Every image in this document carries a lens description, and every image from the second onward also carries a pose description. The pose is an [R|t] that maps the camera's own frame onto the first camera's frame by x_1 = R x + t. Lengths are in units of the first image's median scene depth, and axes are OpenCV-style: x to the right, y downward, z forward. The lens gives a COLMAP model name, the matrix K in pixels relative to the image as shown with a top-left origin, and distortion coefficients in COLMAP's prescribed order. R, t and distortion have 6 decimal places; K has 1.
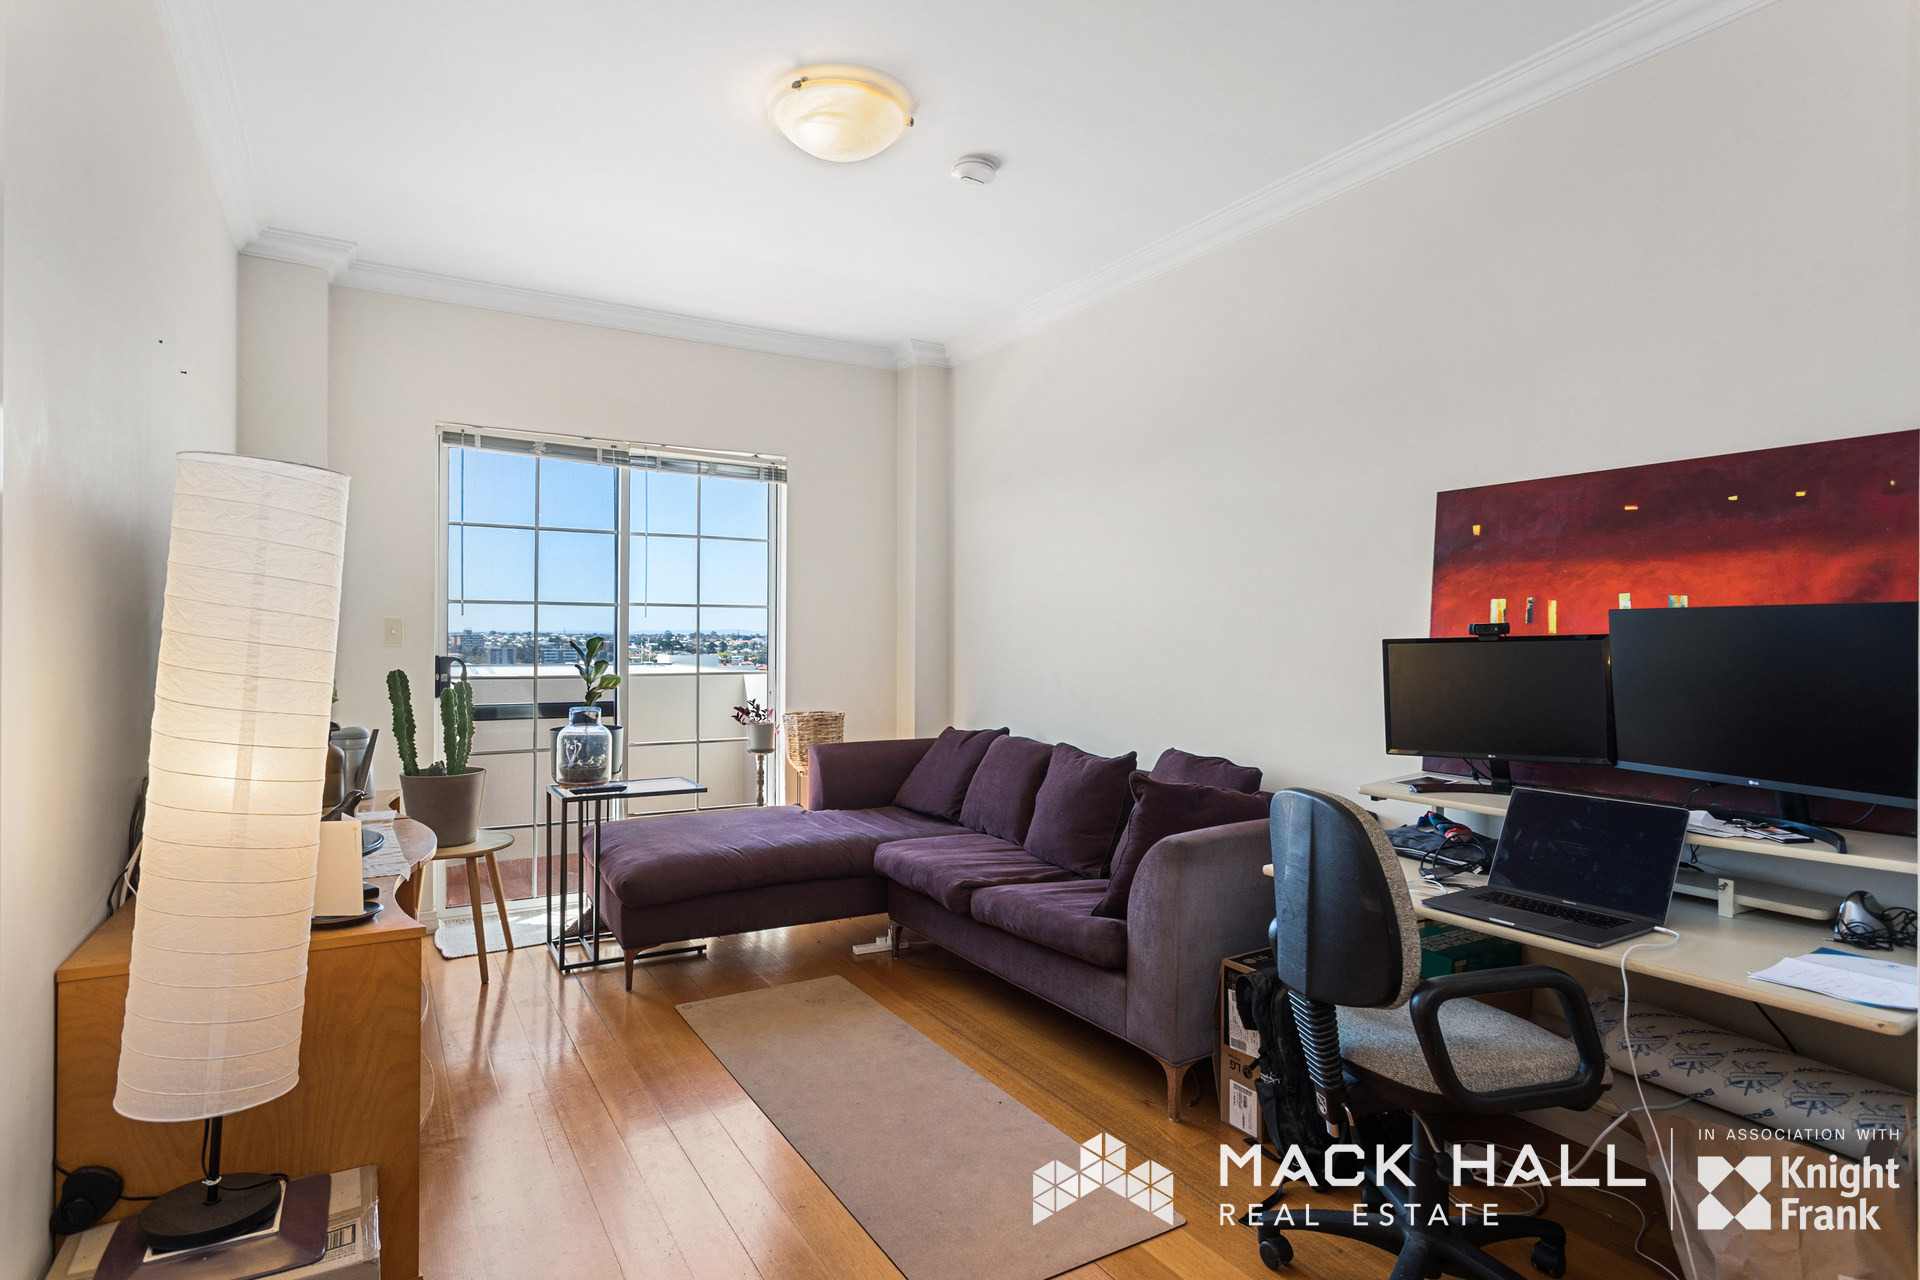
lens RADIAL K [[1012.4, 0, 955.6], [0, 1012.4, 636.3], [0, 0, 1]] dist [-0.002096, 0.001249]
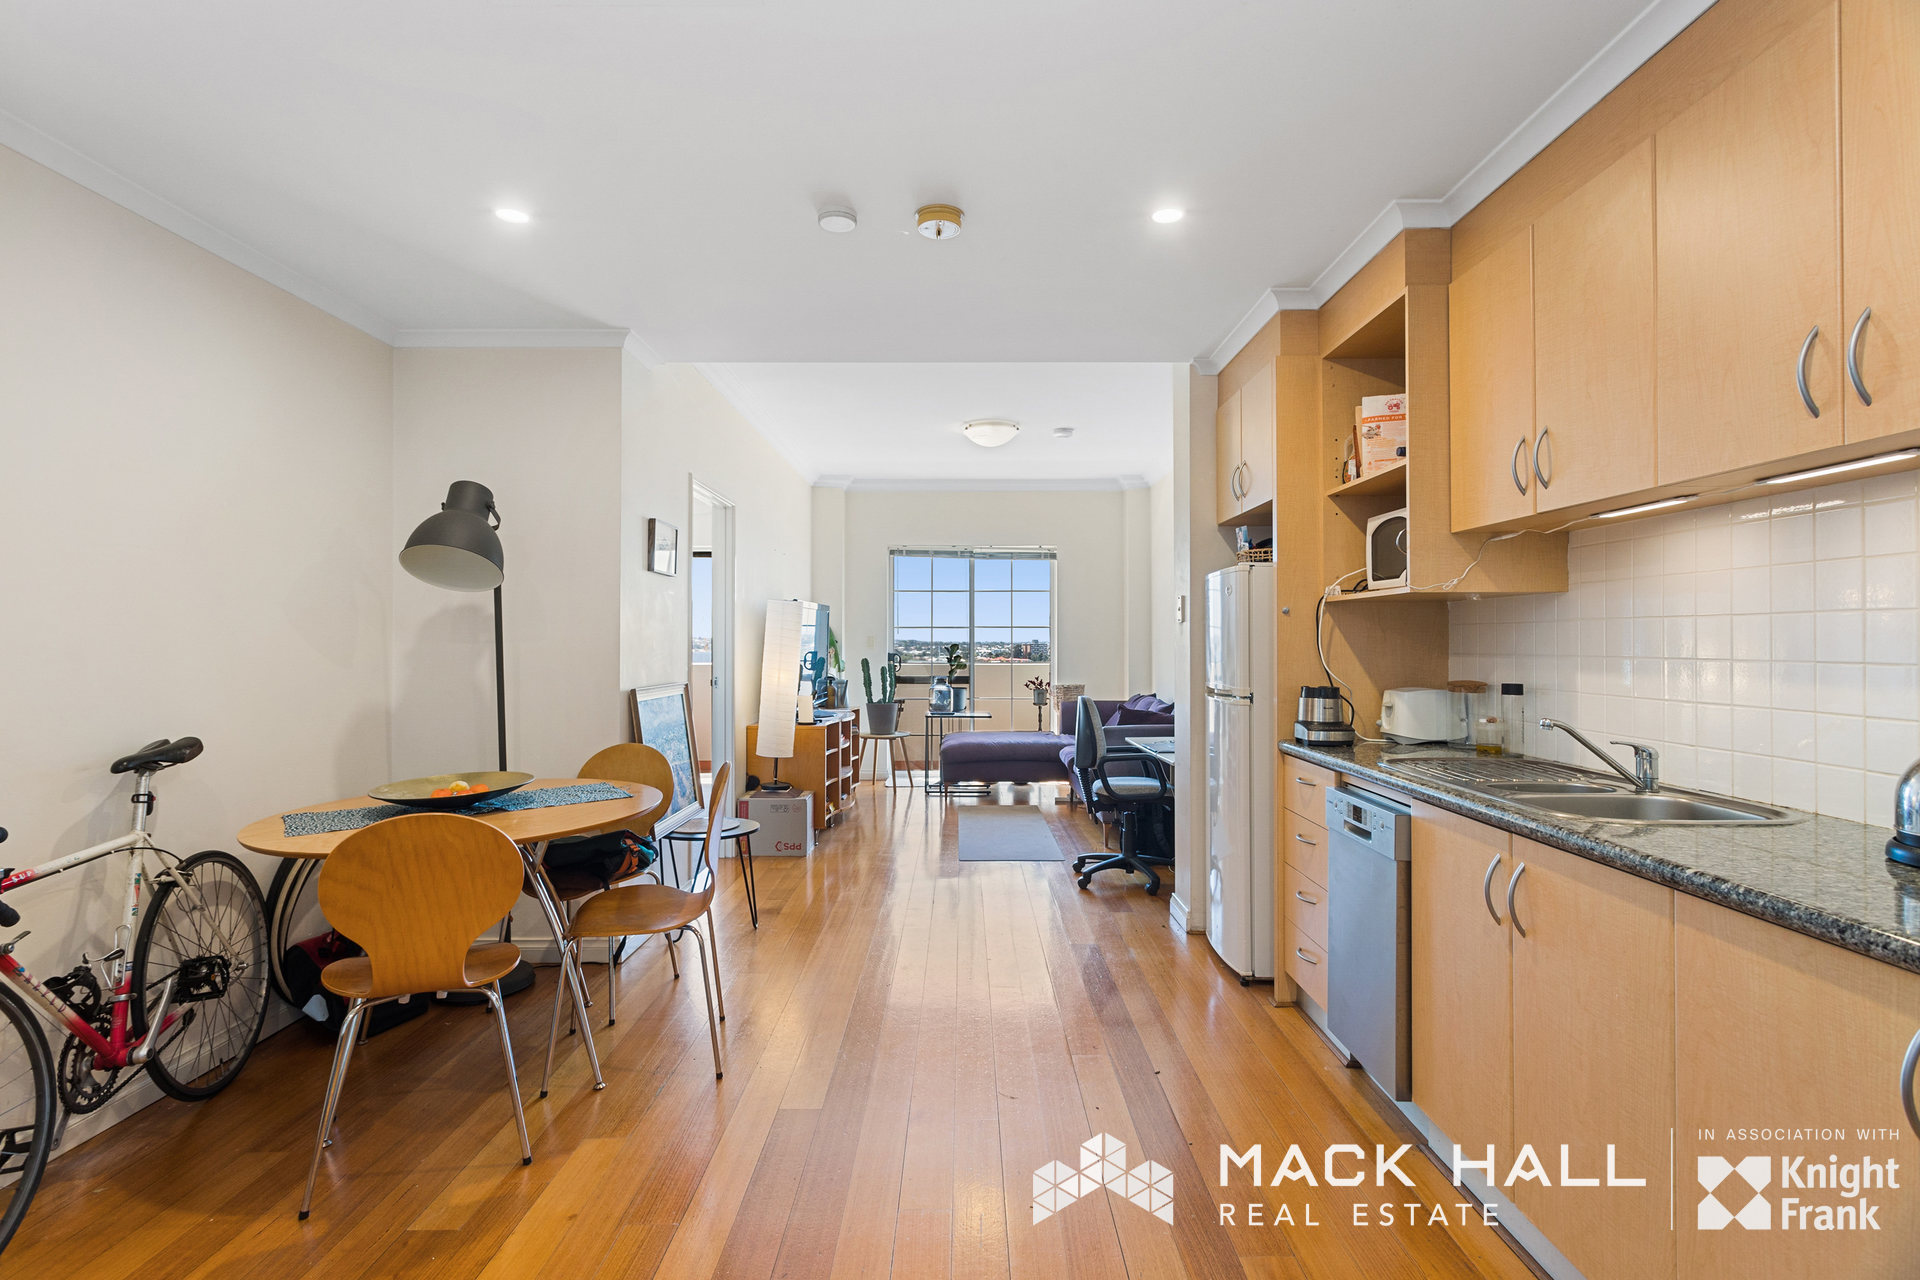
lens RADIAL K [[933.6, 0, 946.1], [0, 933.6, 634.2], [0, 0, 1]] dist [0.001563, -0.000339]
pose [[0.857003, -0.010430, -0.515206, 0.579502], [0.004662, 0.999911, -0.012488, 0.004443], [0.515290, 0.008301, 0.856976, -0.606035]]
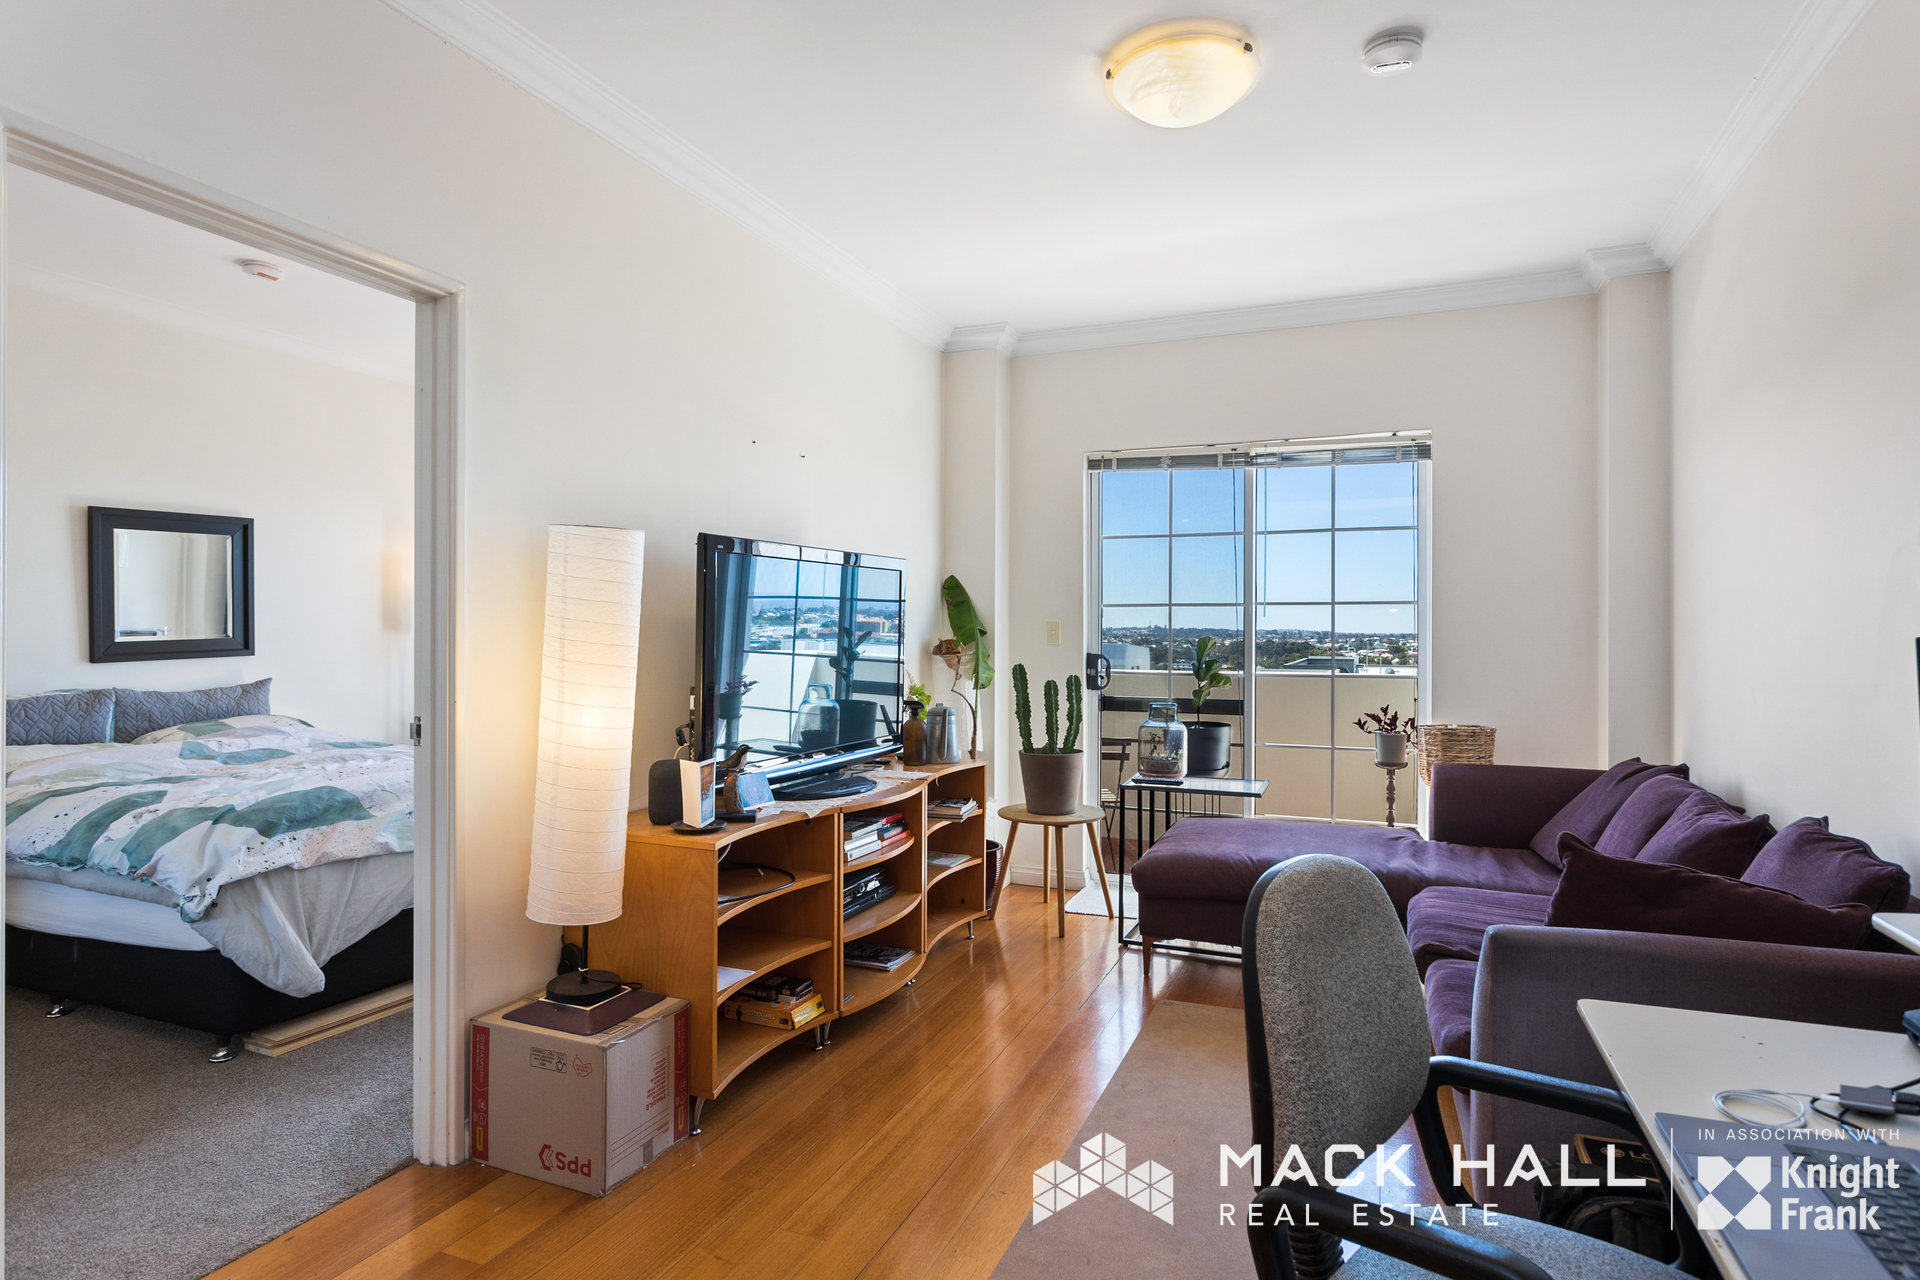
lens RADIAL K [[1012.4, 0, 955.6], [0, 1012.4, 636.3], [0, 0, 1]] dist [-0.002096, 0.001249]
pose [[0.598737, -0.002137, -0.800943, 0.306379], [0.000710, 0.999997, -0.002138, 0.001999], [0.800946, 0.000711, 0.598737, 0.165953]]
